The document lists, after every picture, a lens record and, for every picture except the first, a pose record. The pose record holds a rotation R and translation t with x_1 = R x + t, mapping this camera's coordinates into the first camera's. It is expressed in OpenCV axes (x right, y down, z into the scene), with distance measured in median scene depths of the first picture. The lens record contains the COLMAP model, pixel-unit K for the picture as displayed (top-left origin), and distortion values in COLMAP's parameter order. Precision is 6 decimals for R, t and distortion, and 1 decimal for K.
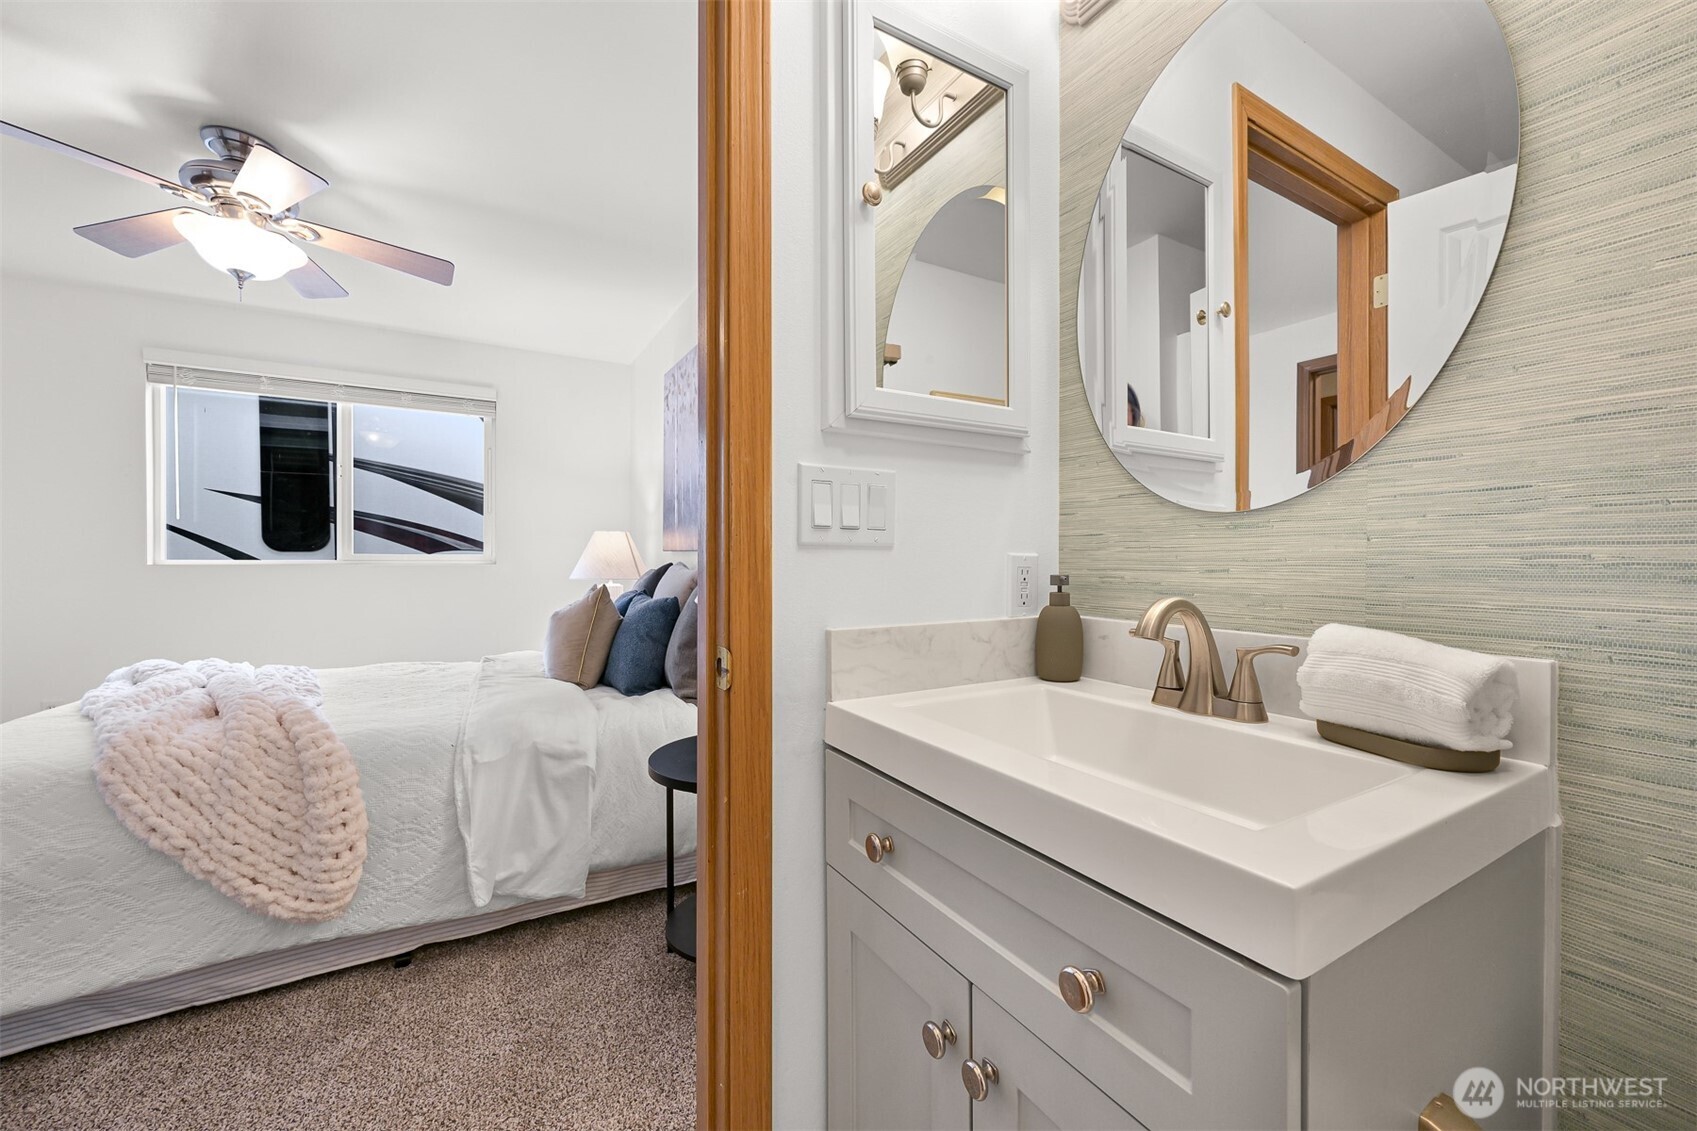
lens RADIAL K [[676.0, 0, 850.7], [0, 676.0, 562.8], [0, 0, 1]] dist [-0.006556, 0.001720]
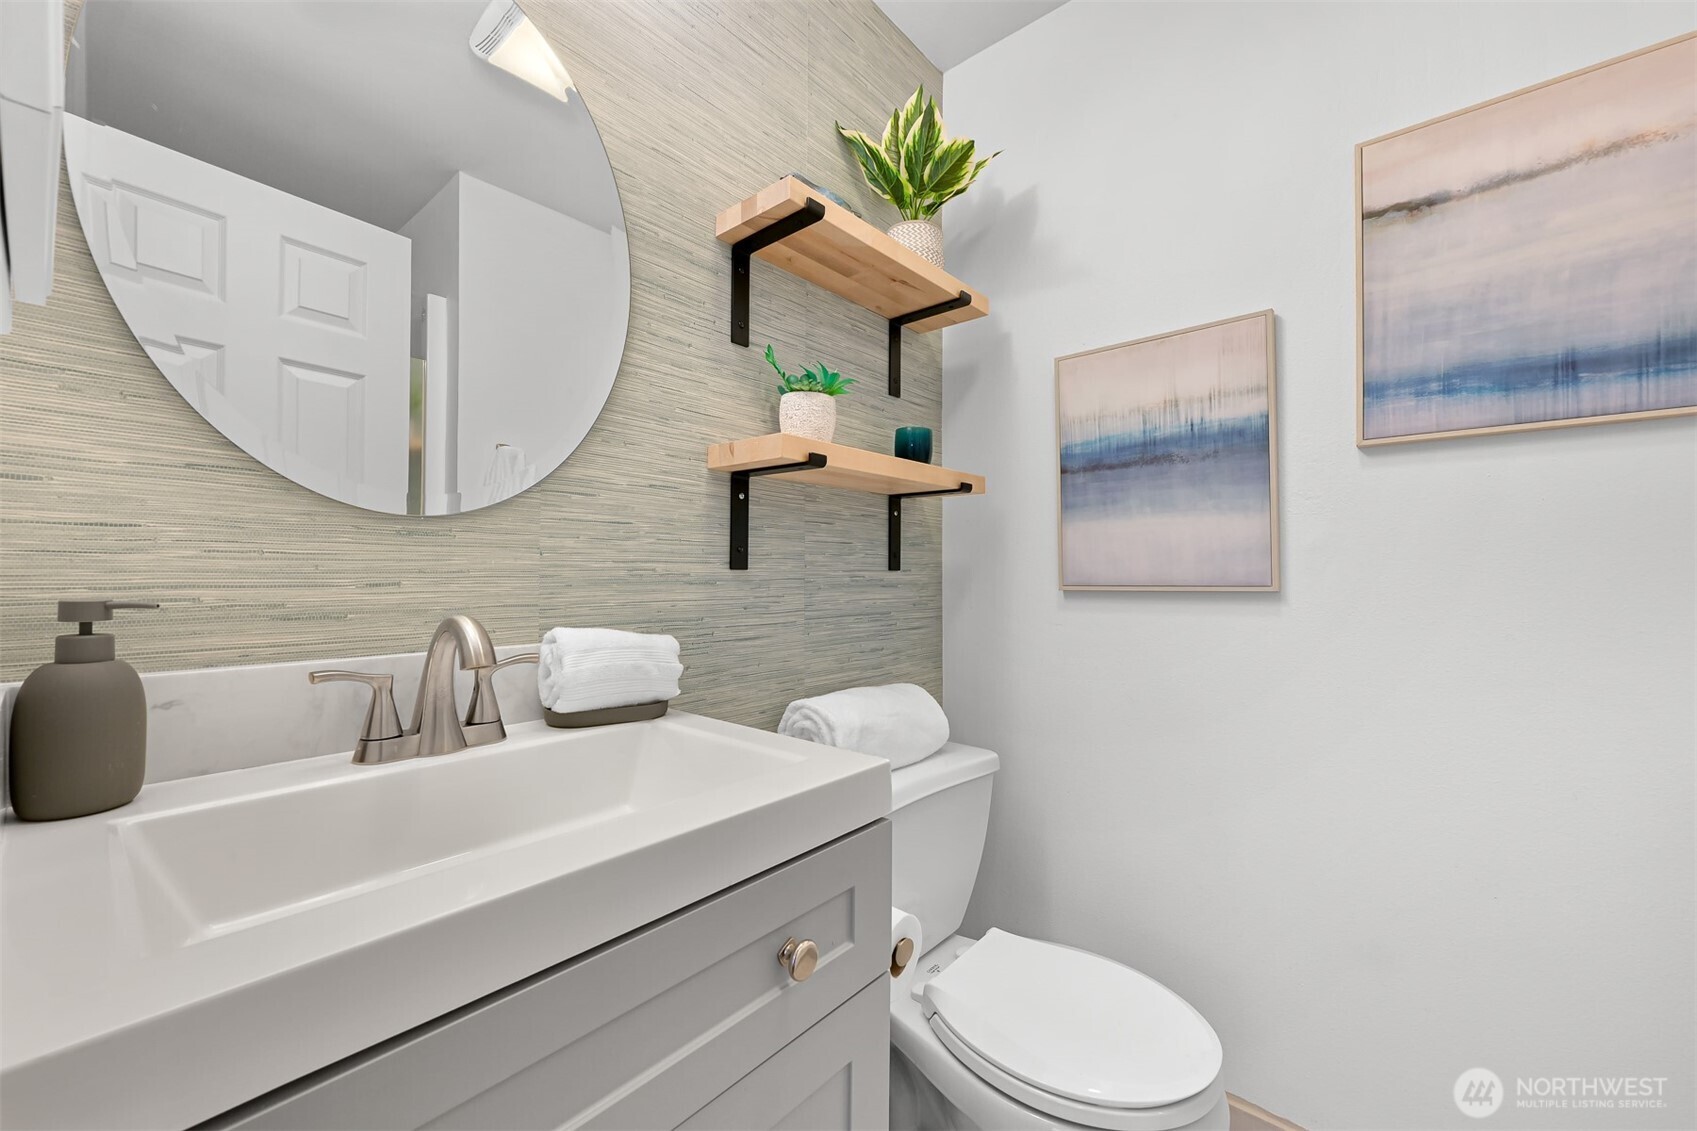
lens RADIAL K [[676.0, 0, 847.5], [0, 676.0, 564.2], [0, 0, 1]] dist [-0.006556, 0.001720]
pose [[-0.343367, 0.010549, 0.939142, -0.513965], [0.002325, 0.999943, -0.010382, -0.003792], [-0.939198, -0.001381, -0.343372, 0.919638]]
